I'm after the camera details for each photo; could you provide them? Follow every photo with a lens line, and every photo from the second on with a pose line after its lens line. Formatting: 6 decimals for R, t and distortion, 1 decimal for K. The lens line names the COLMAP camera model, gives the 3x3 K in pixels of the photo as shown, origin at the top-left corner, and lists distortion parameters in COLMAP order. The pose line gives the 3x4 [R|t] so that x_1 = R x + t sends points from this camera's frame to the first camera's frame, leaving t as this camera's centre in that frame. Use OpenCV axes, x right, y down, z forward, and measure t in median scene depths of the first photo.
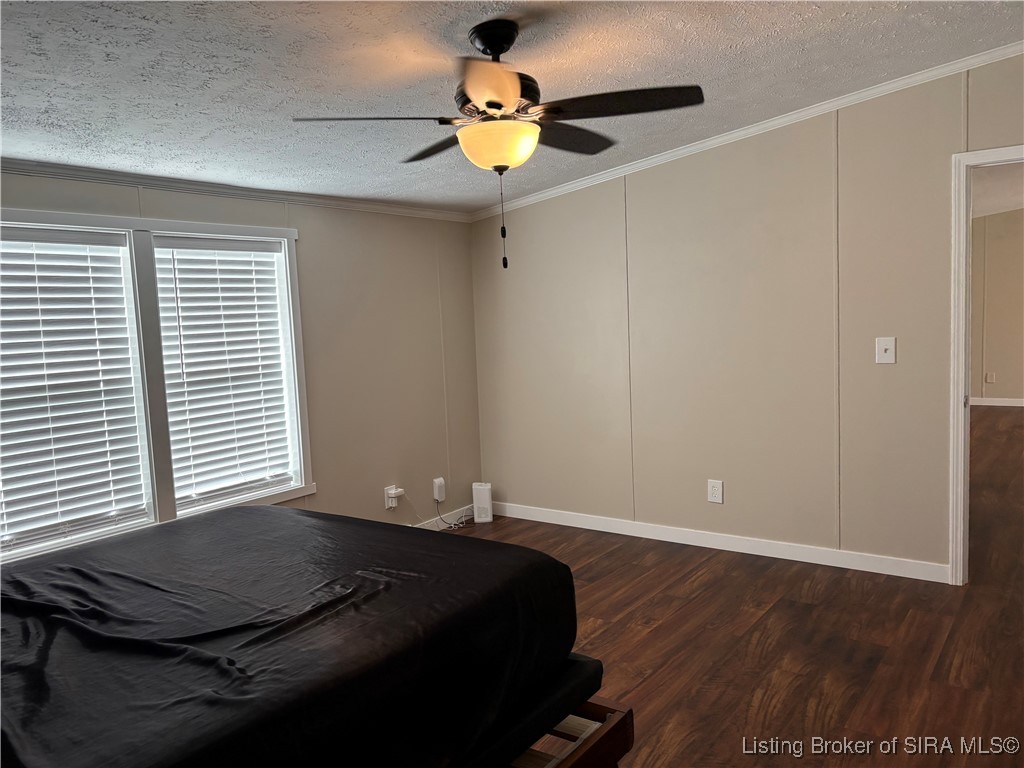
lens RADIAL K [[788.1, 0, 516.9], [0, 788.1, 395.9], [0, 0, 1]] dist [0.073264, -0.076460]
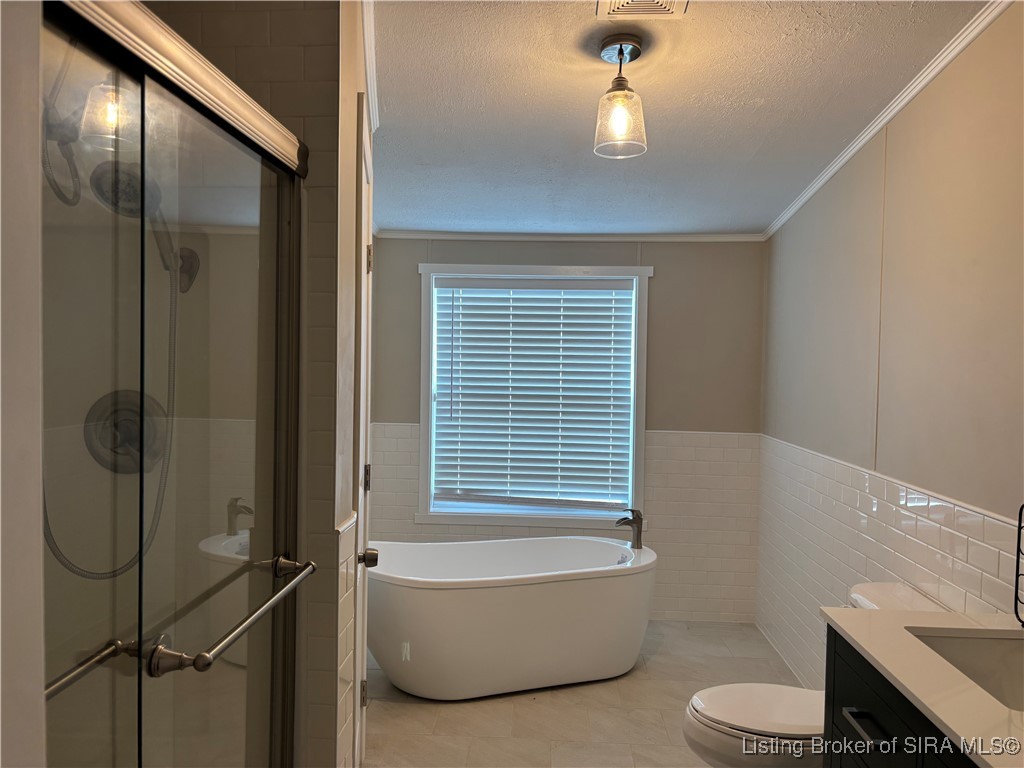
lens RADIAL K [[788.1, 0, 516.9], [0, 788.1, 395.9], [0, 0, 1]] dist [0.073264, -0.076460]
pose [[0.546342, 0.082640, -0.833475, 0.493827], [-0.128889, 0.991563, 0.013829, -0.038969], [0.827586, 0.099870, 0.552384, 0.322415]]
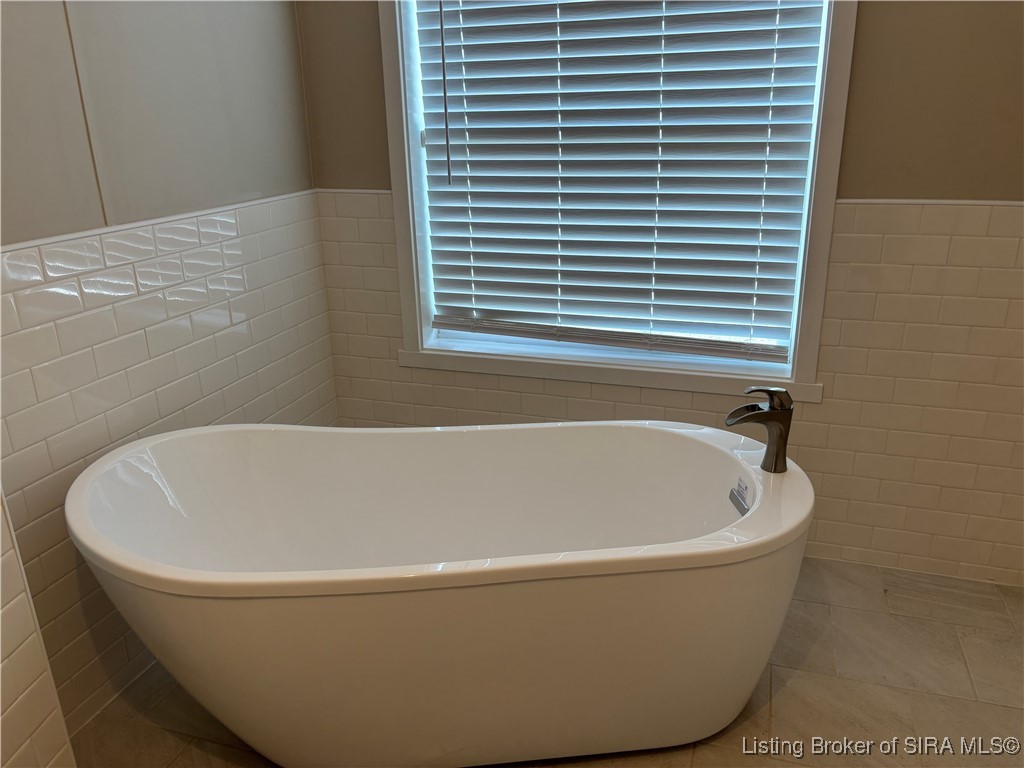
lens RADIAL K [[788.1, 0, 516.9], [0, 788.1, 395.9], [0, 0, 1]] dist [0.073264, -0.076460]
pose [[0.305332, 0.345879, -0.887209, 0.135258], [-0.099583, 0.938191, 0.331483, -0.030605], [0.947024, -0.012861, 0.320904, 0.701042]]
